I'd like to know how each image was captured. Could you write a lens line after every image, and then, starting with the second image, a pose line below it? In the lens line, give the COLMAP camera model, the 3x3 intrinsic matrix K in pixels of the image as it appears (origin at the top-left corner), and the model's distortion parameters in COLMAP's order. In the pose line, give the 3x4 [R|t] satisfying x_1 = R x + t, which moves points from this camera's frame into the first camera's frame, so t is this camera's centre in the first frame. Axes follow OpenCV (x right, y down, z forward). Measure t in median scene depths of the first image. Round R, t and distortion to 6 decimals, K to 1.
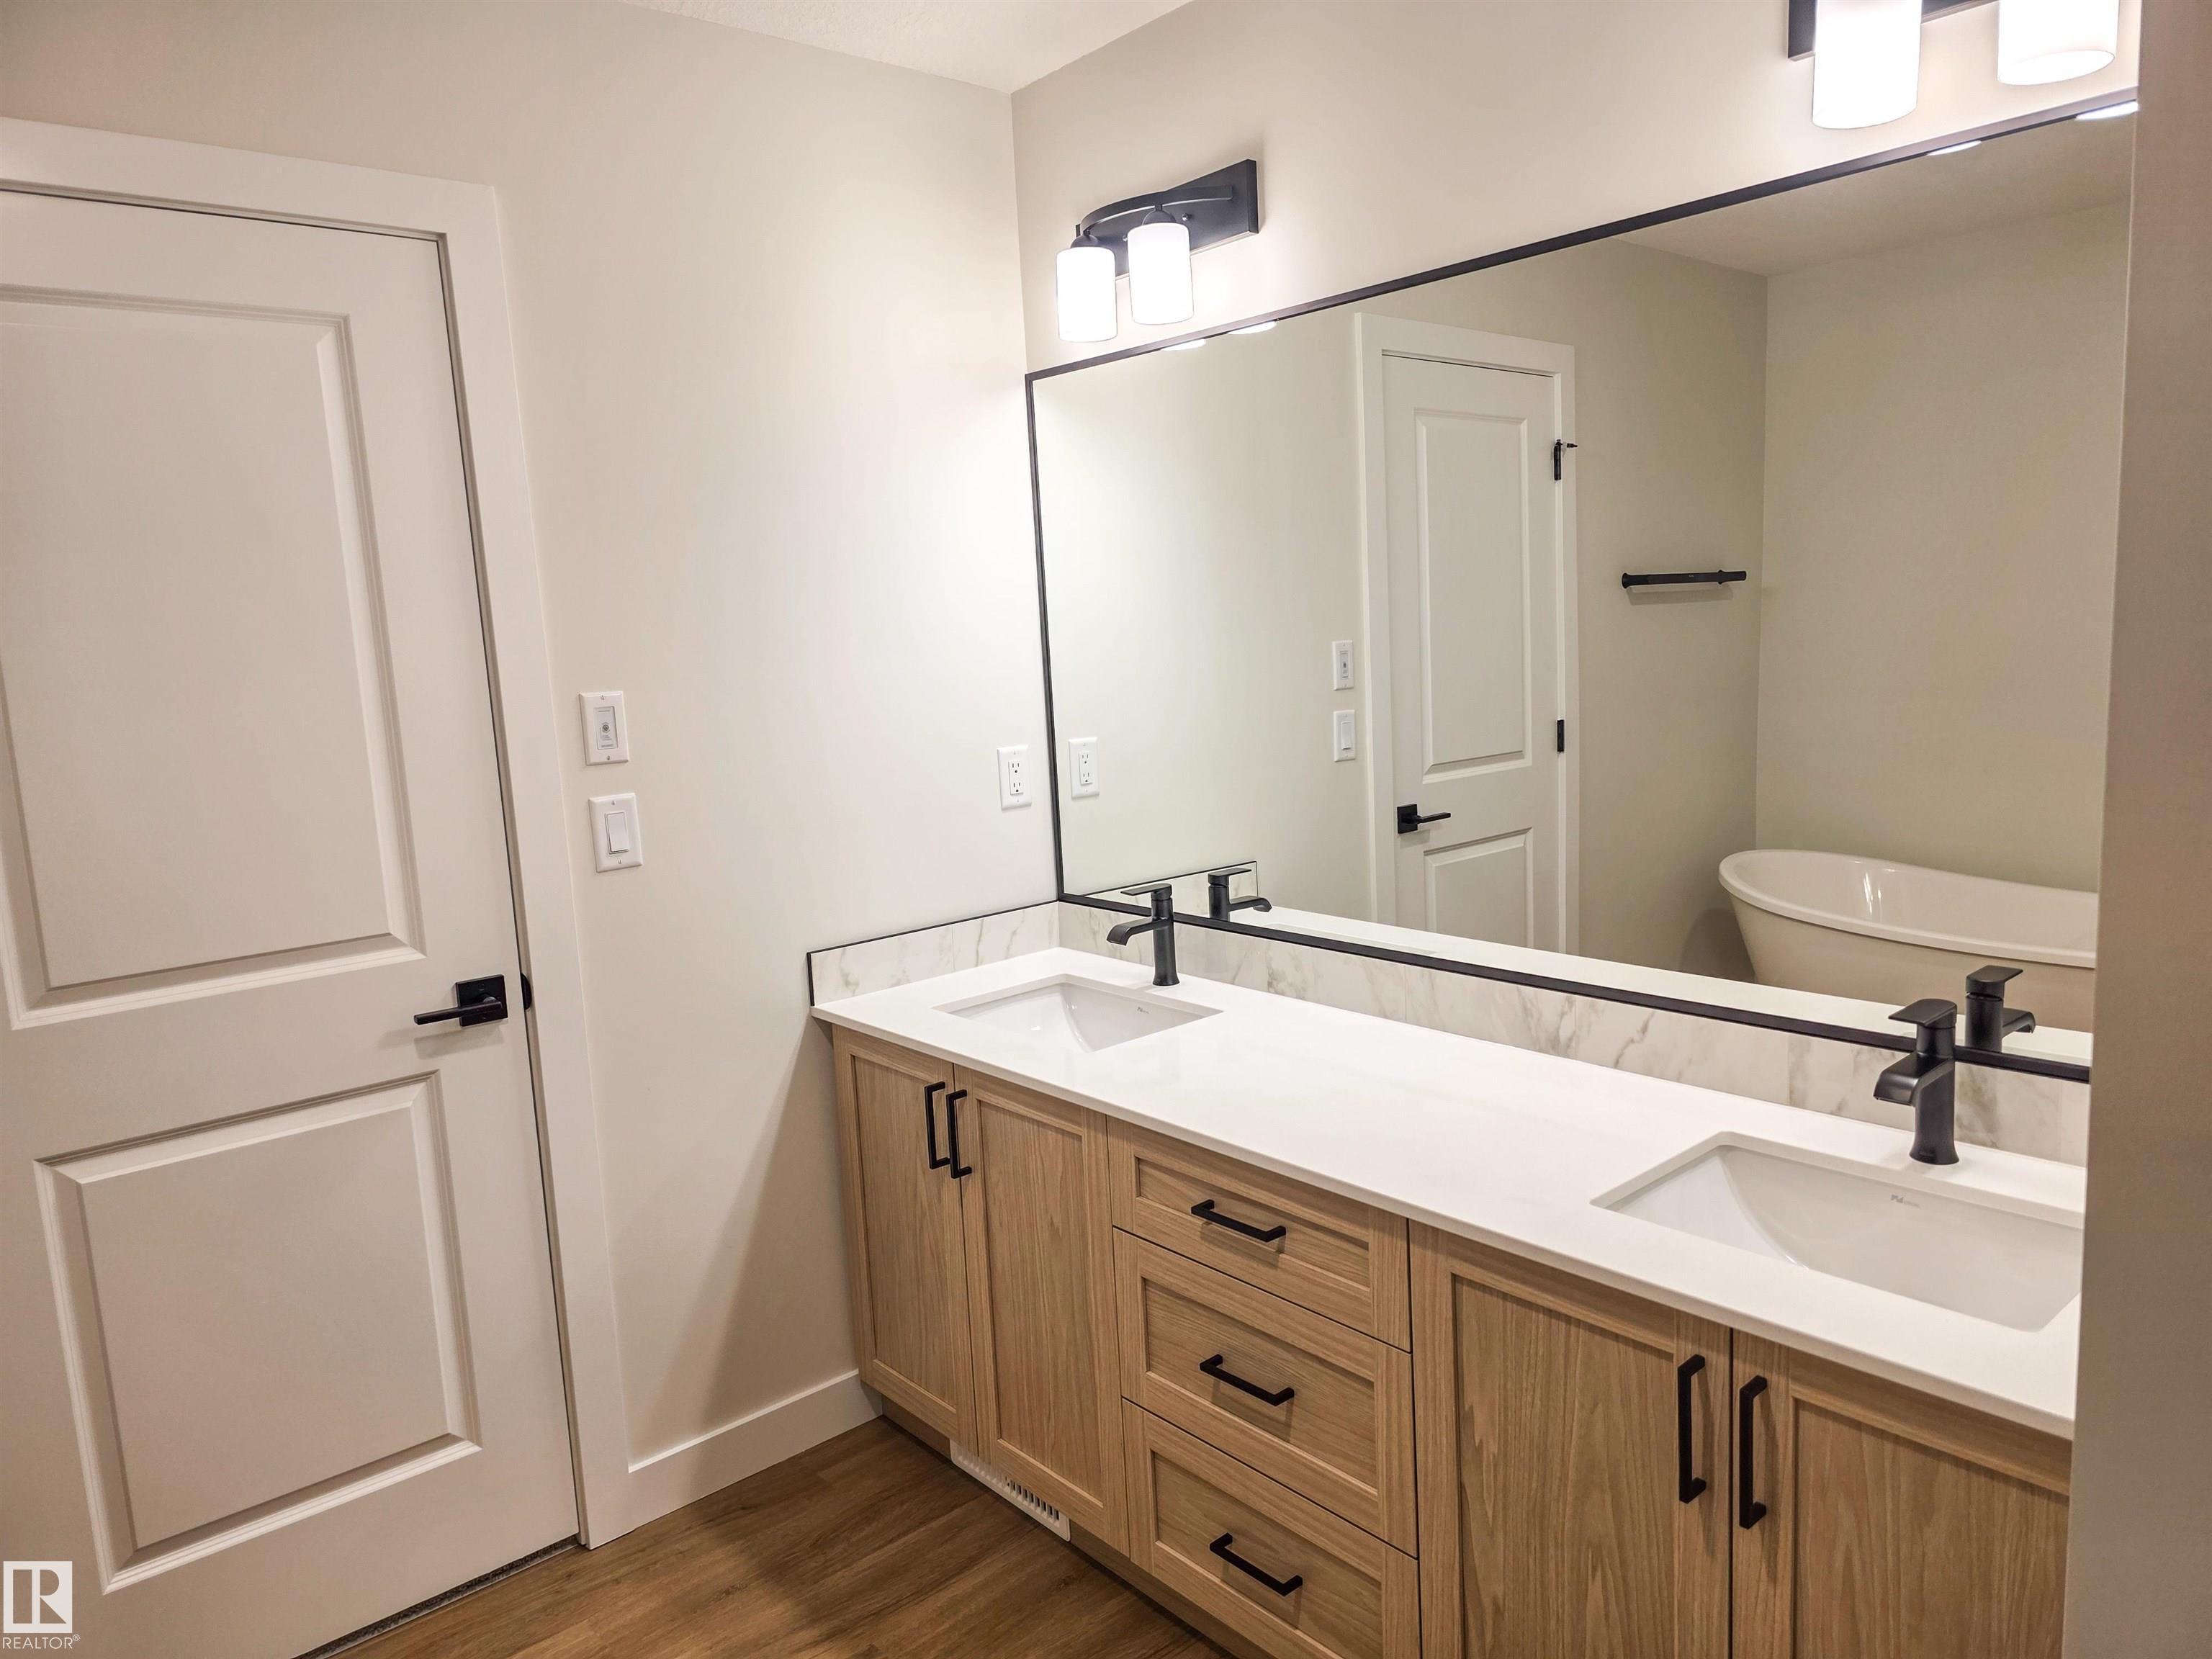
lens RADIAL K [[1472.0, 0, 1106.0], [0, 1472.0, 829.5], [0, 0, 1]] dist [0.002512, -0.005525]
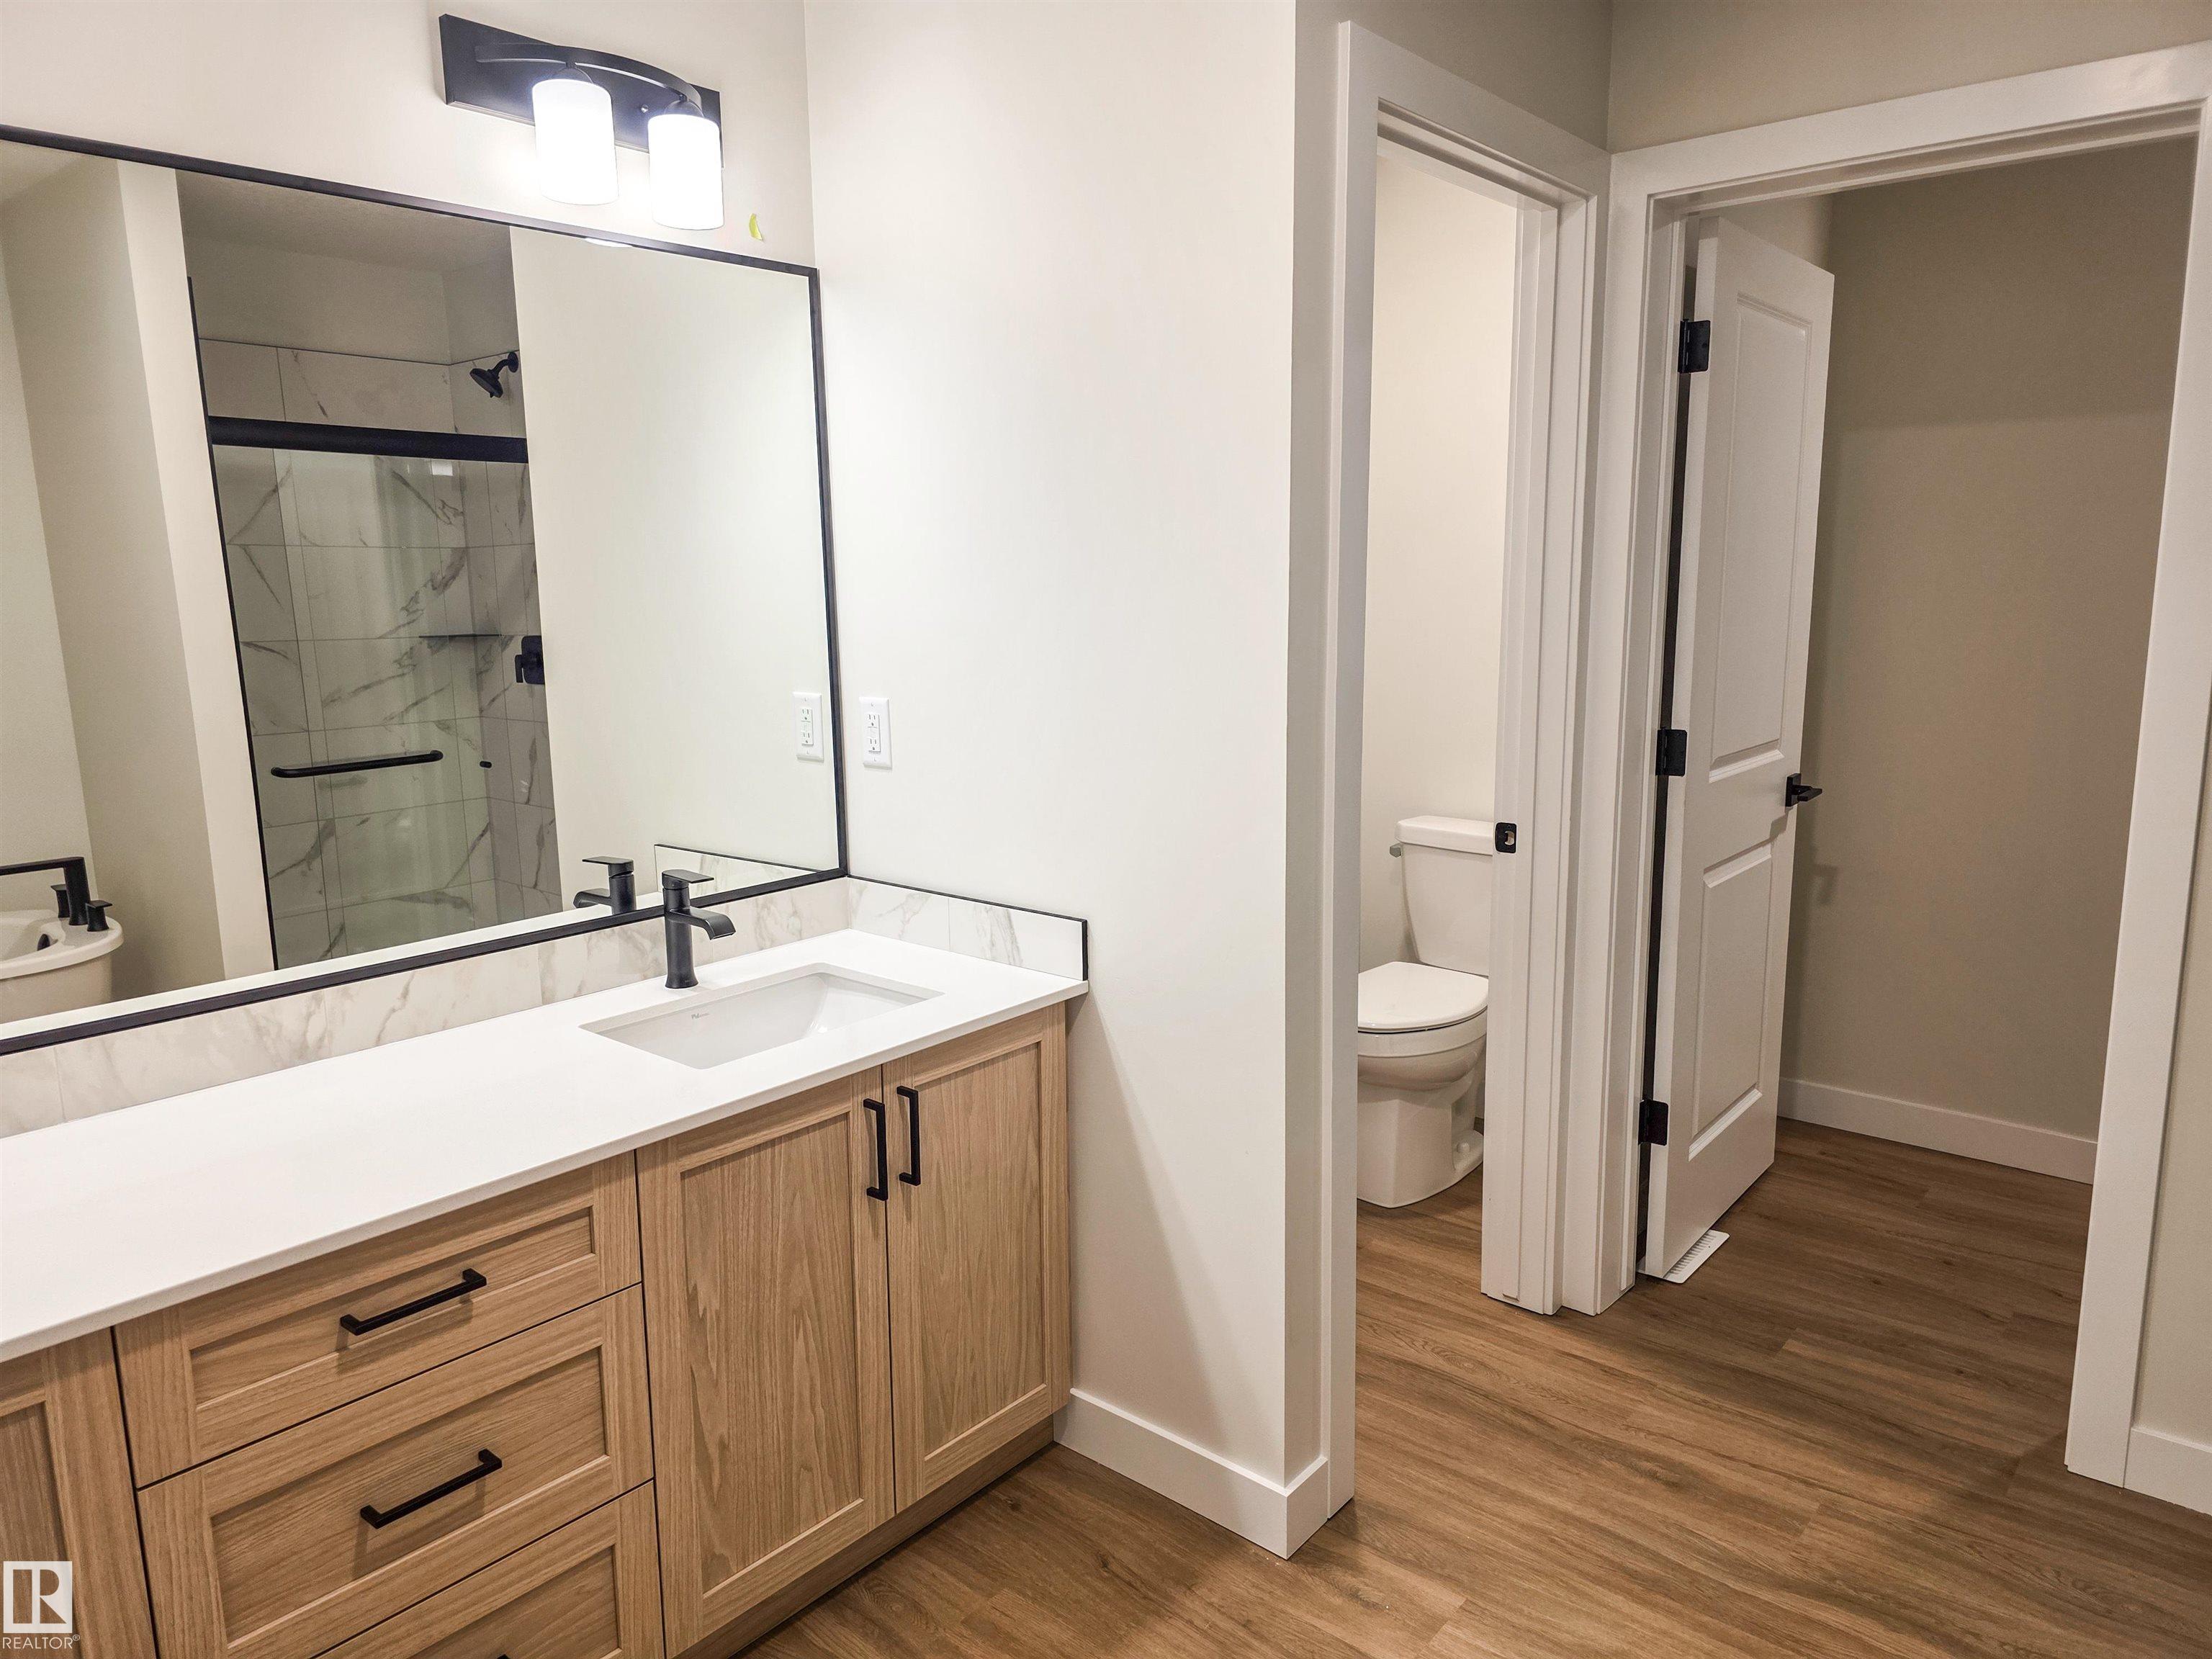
lens RADIAL K [[1472.0, 0, 1106.0], [0, 1472.0, 829.5], [0, 0, 1]] dist [0.002512, -0.005525]
pose [[-0.157458, -0.118551, 0.980384, -0.805688], [0.157269, 0.977087, 0.143411, -0.052489], [-0.974922, 0.176766, -0.135206, 0.744565]]
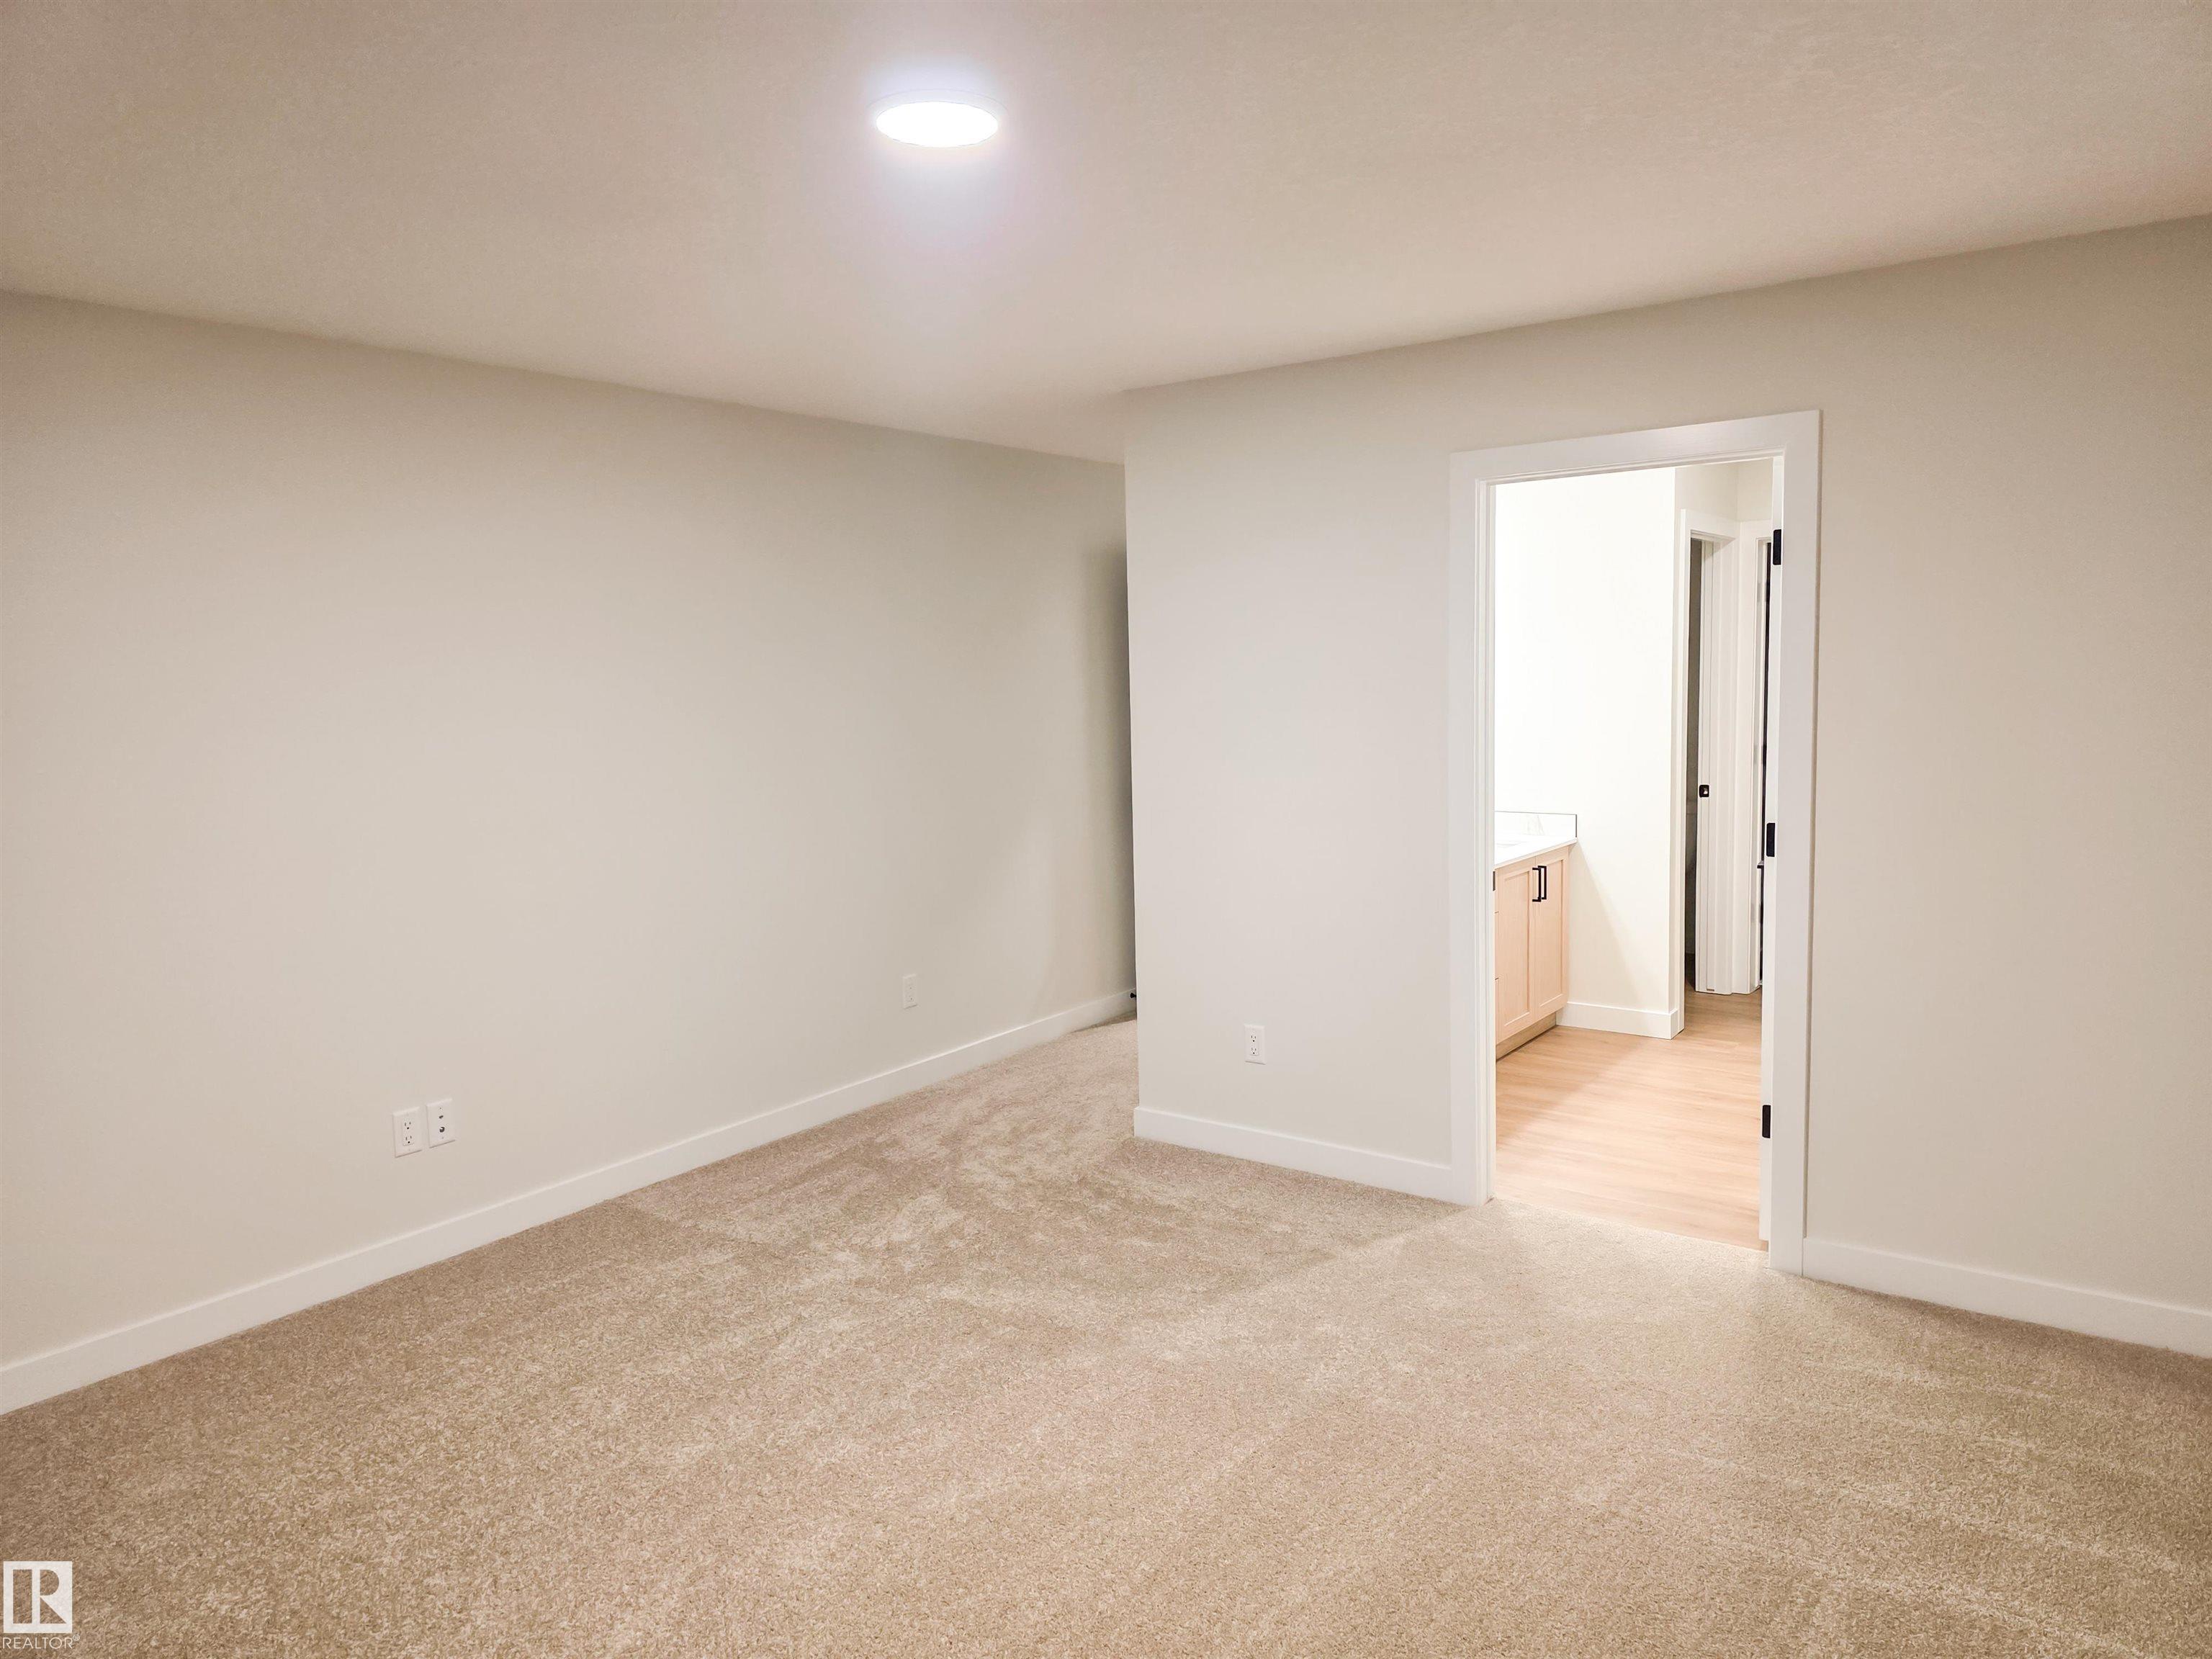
lens RADIAL K [[1472.0, 0, 1106.0], [0, 1472.0, 829.5], [0, 0, 1]] dist [0.002512, -0.005525]
pose [[-0.257689, -0.048340, 0.965018, -2.623743], [0.160062, 0.982813, 0.091972, -0.257134], [-0.952878, 0.178163, -0.245523, 2.530039]]
